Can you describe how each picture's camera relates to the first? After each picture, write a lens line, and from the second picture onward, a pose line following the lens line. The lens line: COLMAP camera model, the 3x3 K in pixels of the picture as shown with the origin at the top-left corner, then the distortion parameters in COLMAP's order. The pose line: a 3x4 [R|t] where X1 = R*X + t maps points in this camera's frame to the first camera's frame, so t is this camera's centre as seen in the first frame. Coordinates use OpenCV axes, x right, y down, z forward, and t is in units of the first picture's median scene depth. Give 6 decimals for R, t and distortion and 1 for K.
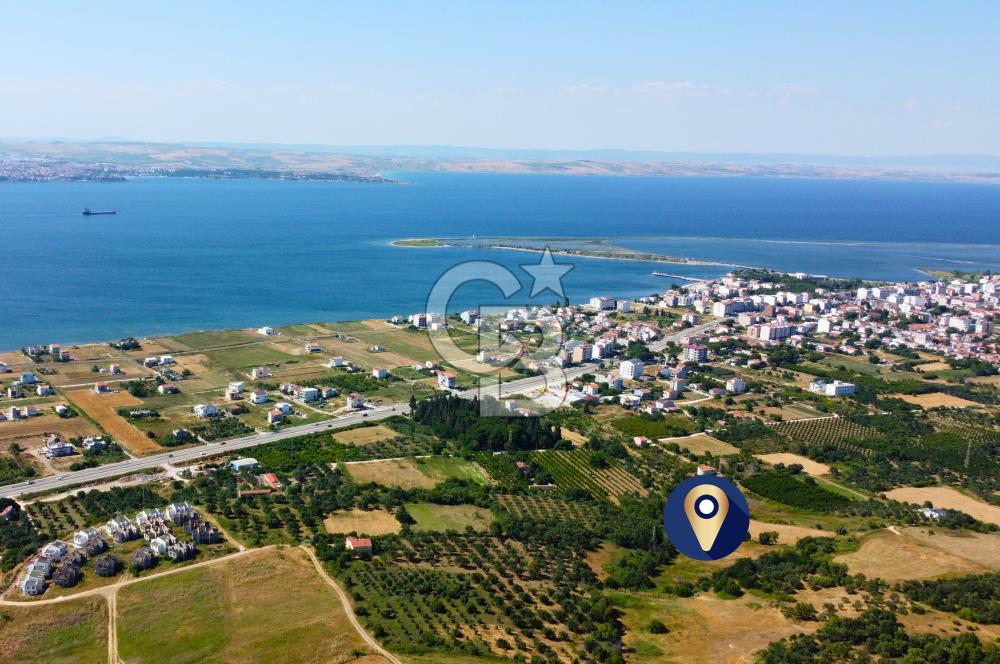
lens RADIAL K [[1017.5, 0, 368.8], [0, 1017.5, 340.9], [0, 0, 1]] dist [-0.005508, 0.000000]
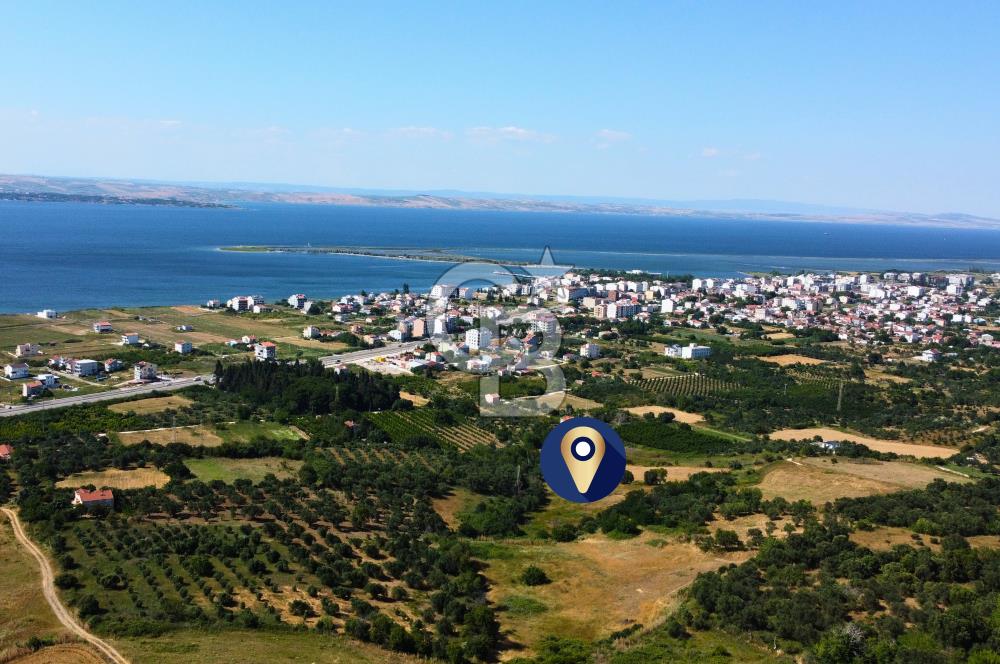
lens RADIAL K [[1012.5, 0, 466.7], [0, 1012.5, 341.7], [0, 0, 1]] dist [-0.000039, 0.000000]
pose [[0.969230, -0.020146, 0.245333, 0.034222], [0.030022, 0.998880, -0.036581, 0.067777], [-0.244321, 0.042821, 0.968749, 0.157493]]
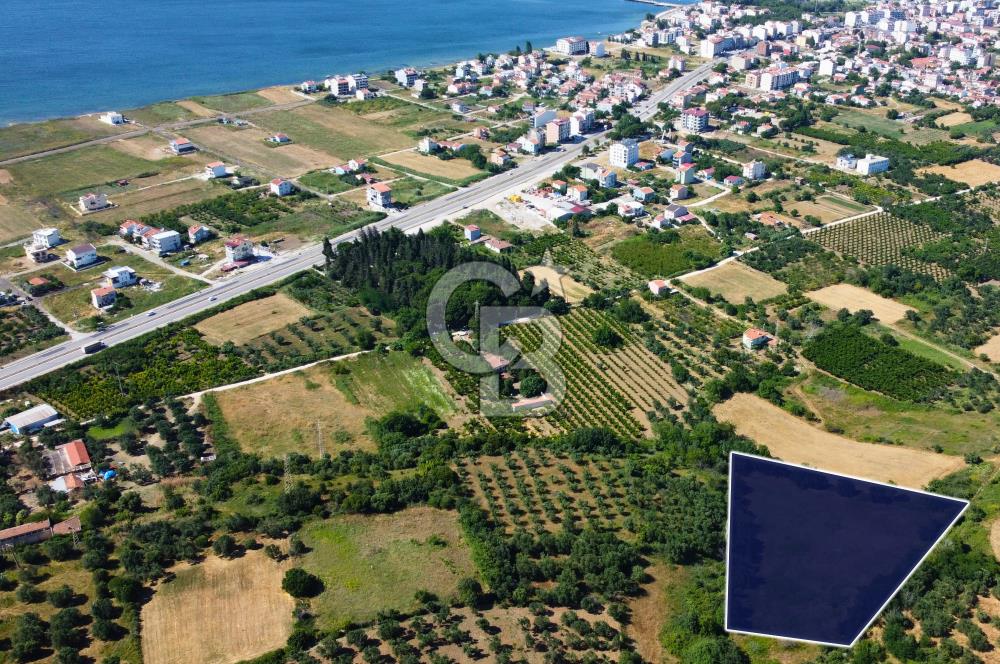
lens RADIAL K [[1008.1, 0, 625.3], [0, 1008.1, 339.1], [0, 0, 1]] dist [0.000394, 0.000000]
pose [[0.956351, -0.120036, 0.266428, 0.042667], [0.042712, 0.959365, 0.278915, -0.054524], [-0.289081, -0.255361, 0.922617, 0.283255]]
